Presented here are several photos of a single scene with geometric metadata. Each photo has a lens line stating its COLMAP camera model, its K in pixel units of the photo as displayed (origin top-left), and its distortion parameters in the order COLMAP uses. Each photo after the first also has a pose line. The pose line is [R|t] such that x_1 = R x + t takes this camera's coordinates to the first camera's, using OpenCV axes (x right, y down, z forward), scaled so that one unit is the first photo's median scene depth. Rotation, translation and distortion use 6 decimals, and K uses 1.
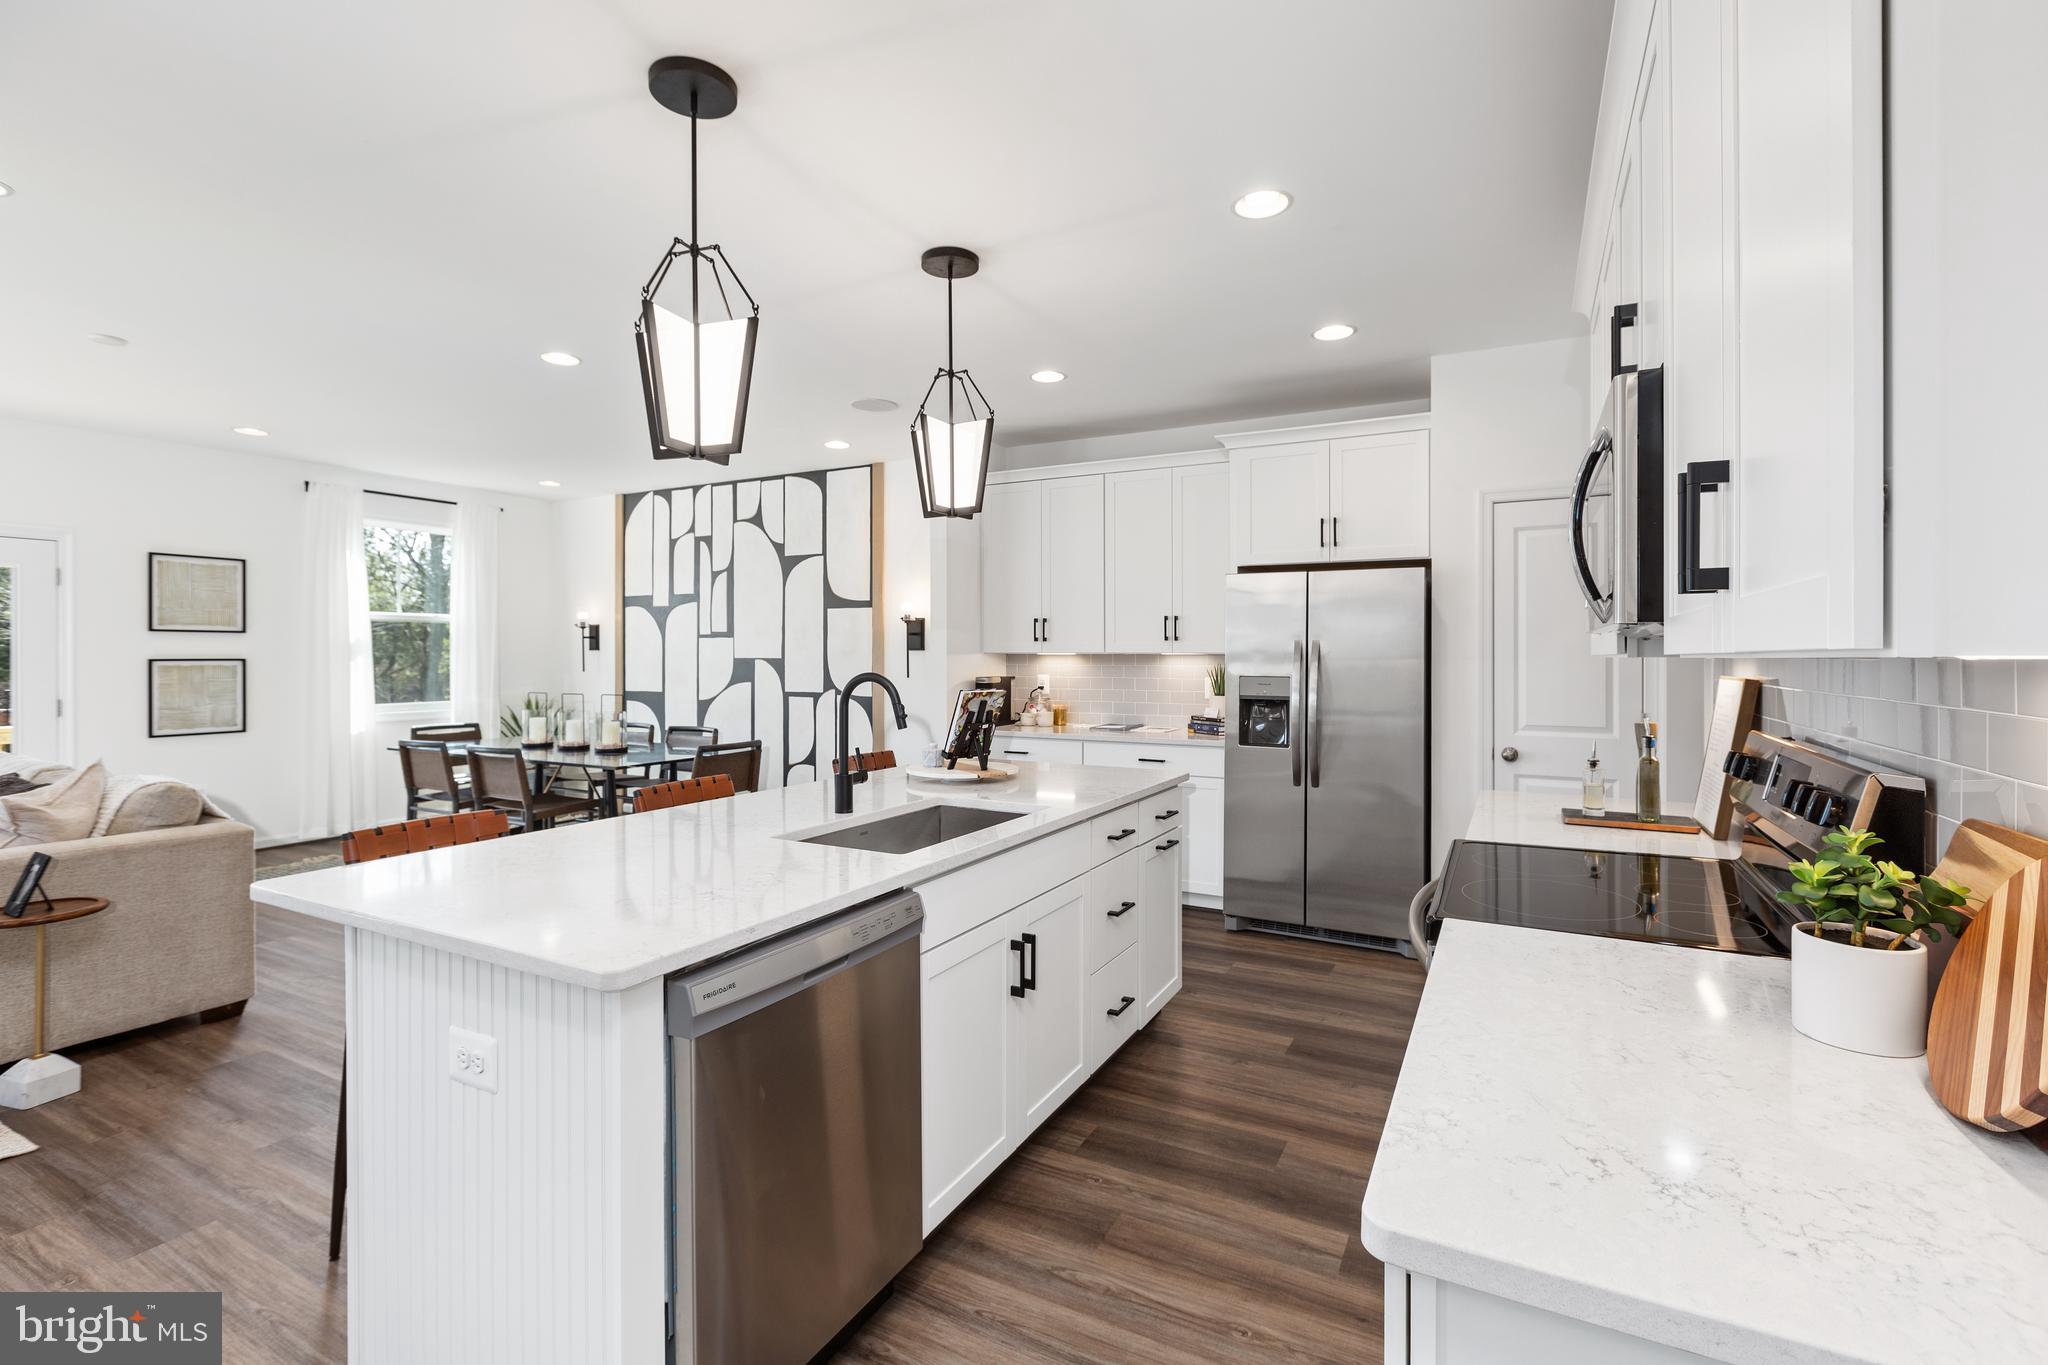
lens RADIAL K [[919.7, 0, 1031.5], [0, 919.7, 658.7], [0, 0, 1]] dist [0.002024, 0.000632]
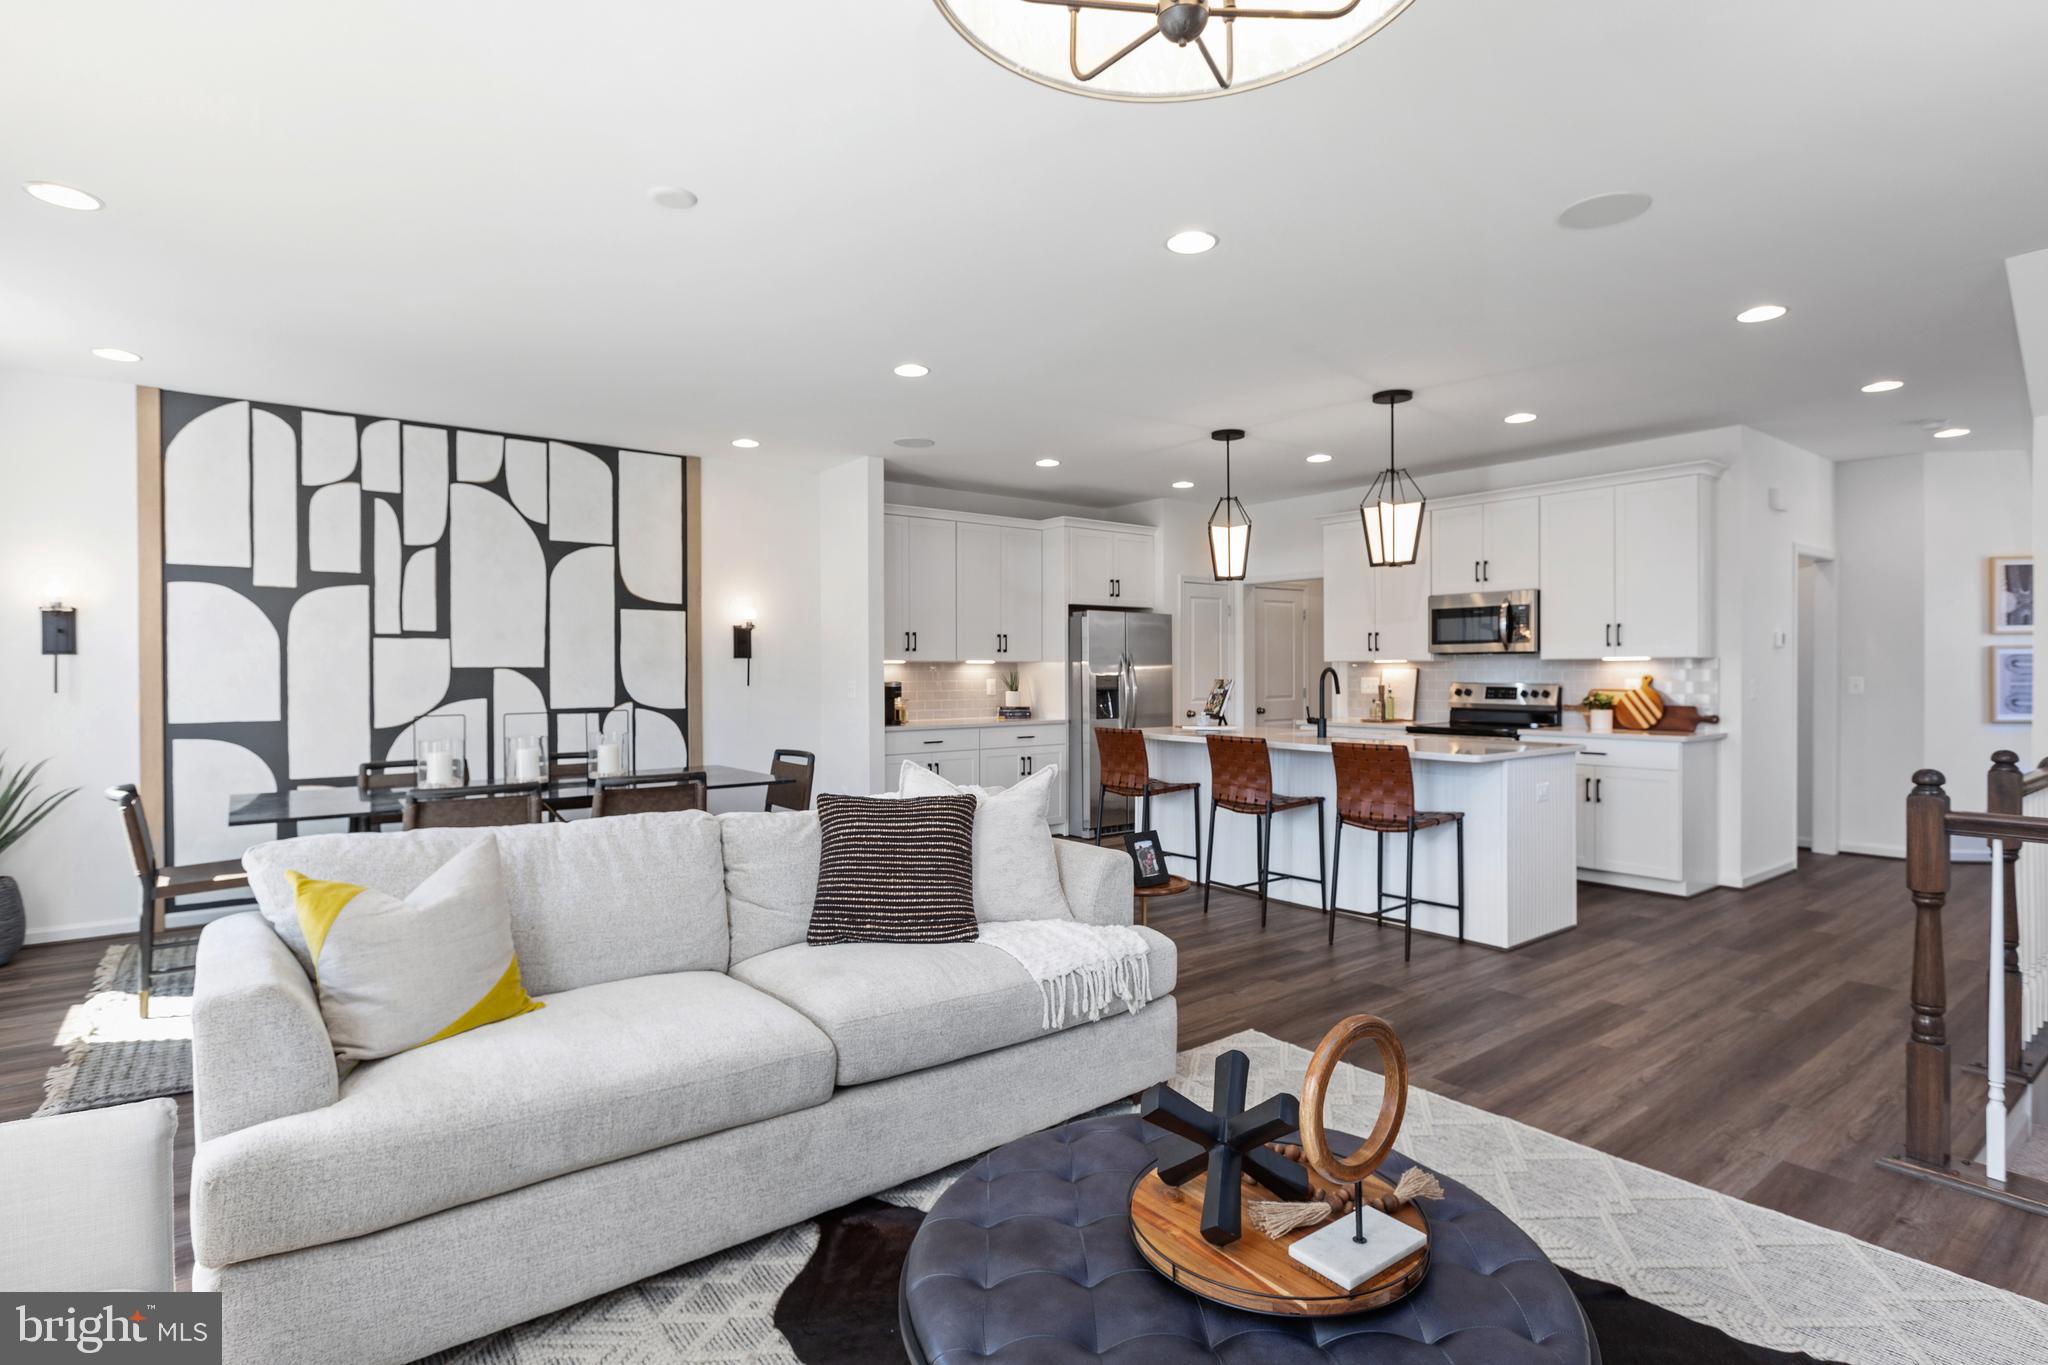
lens RADIAL K [[1027.0, 0, 1024.0], [0, 1027.0, 682.5], [0, 0, 1]] dist [0.000554, 0.000108]
pose [[0.408136, -0.012653, 0.912833, -0.890137], [0.007542, 0.999917, 0.010488, 0.006325], [-0.912890, 0.002604, 0.408198, 0.247864]]
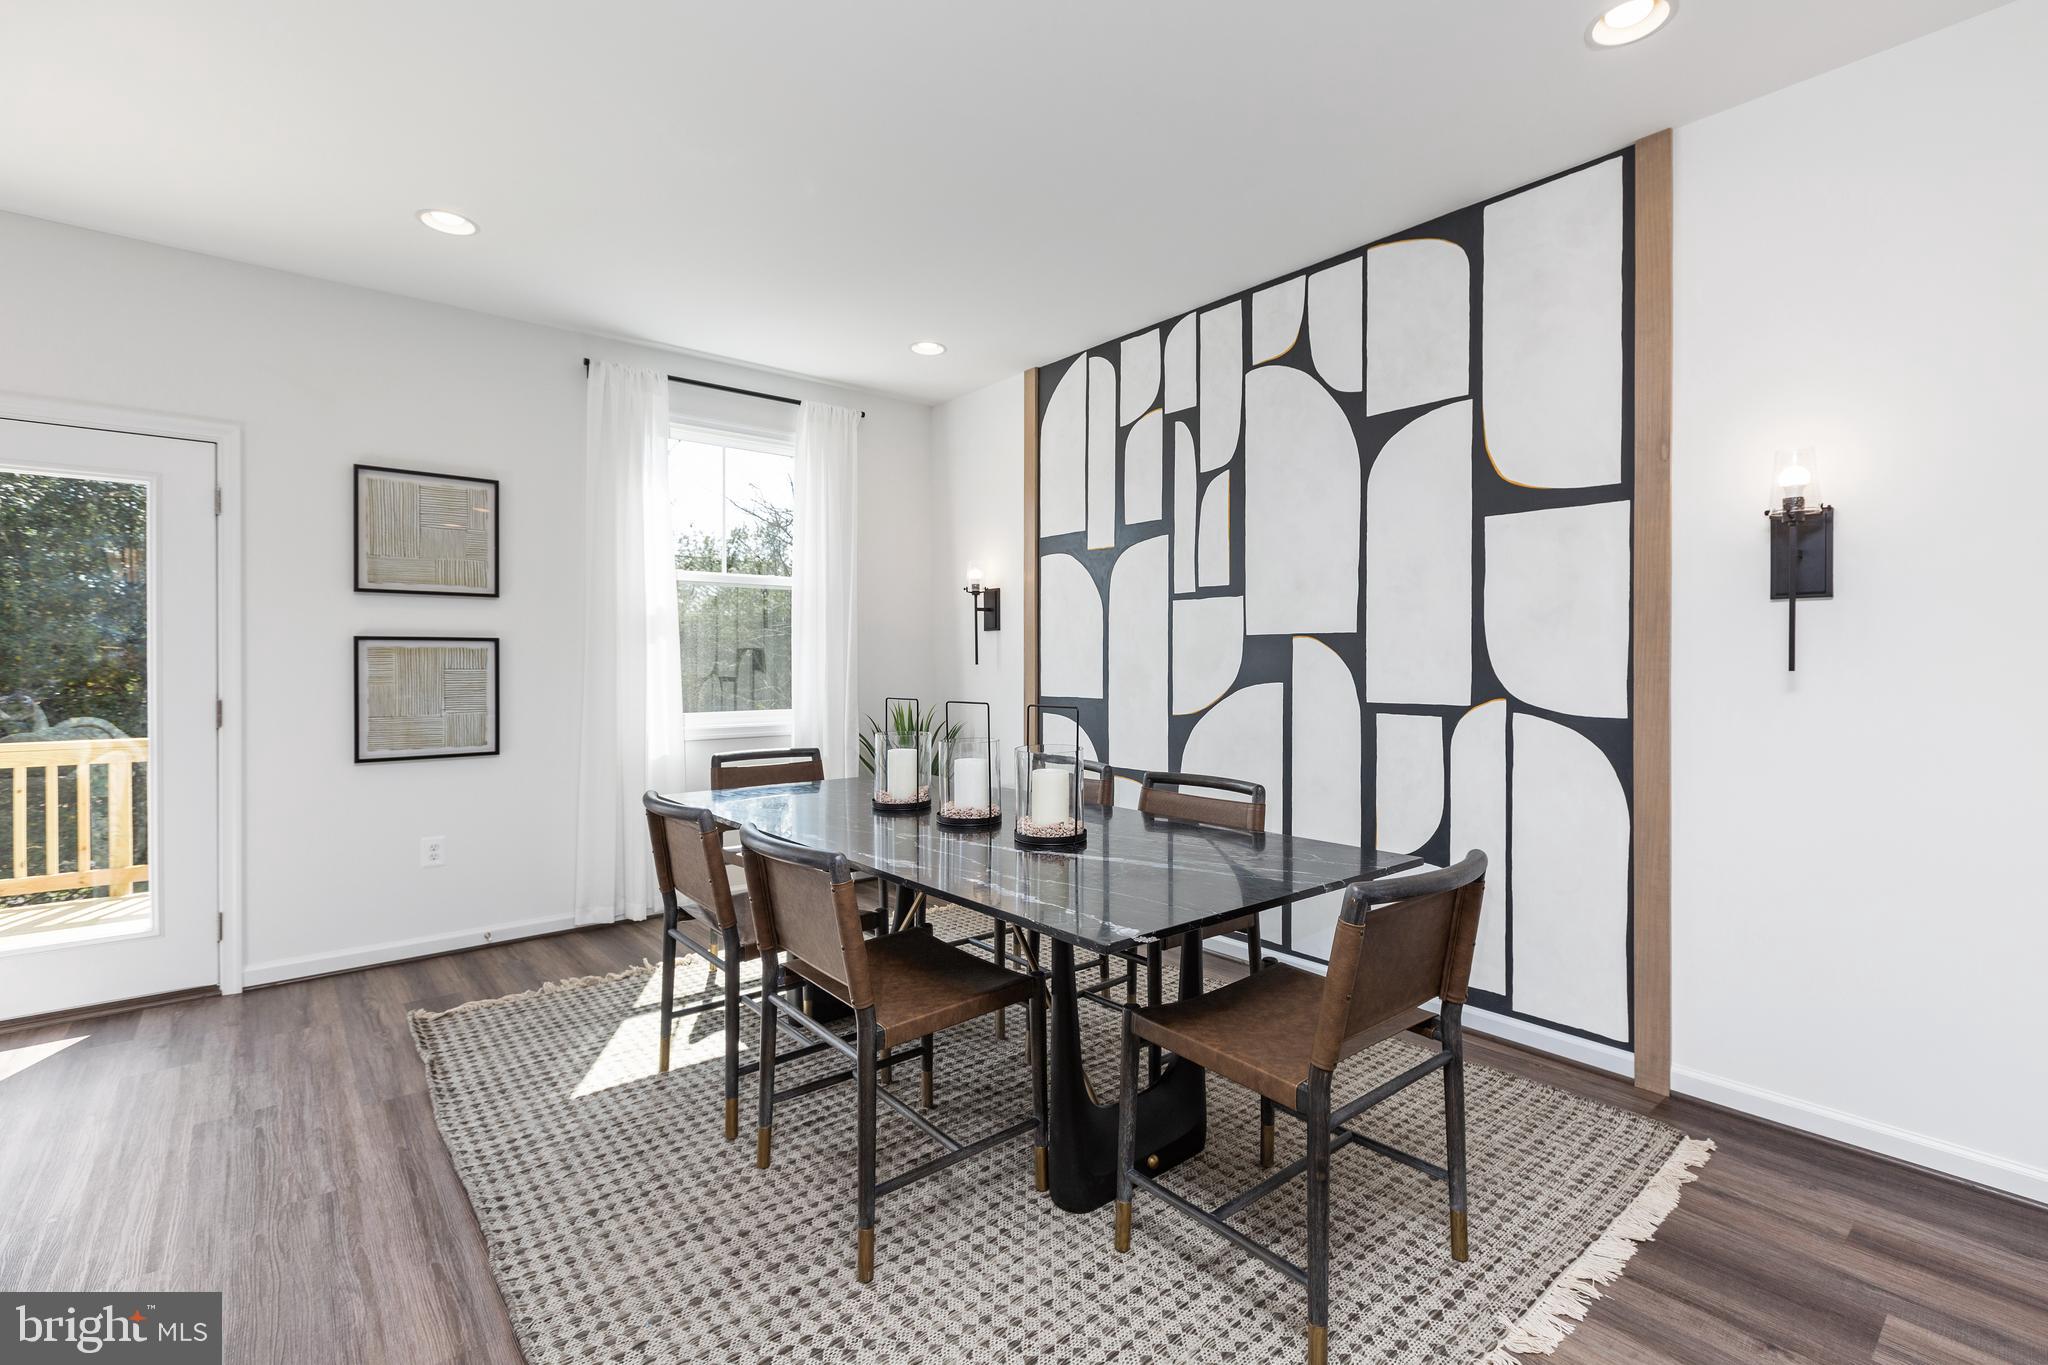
lens RADIAL K [[919.7, 0, 1031.5], [0, 919.7, 658.7], [0, 0, 1]] dist [0.002024, 0.000632]
pose [[0.929743, -0.002109, -0.368202, -0.246232], [-0.000548, 0.999975, -0.007110, 0.015972], [0.368208, 0.006812, 0.929719, 0.480468]]
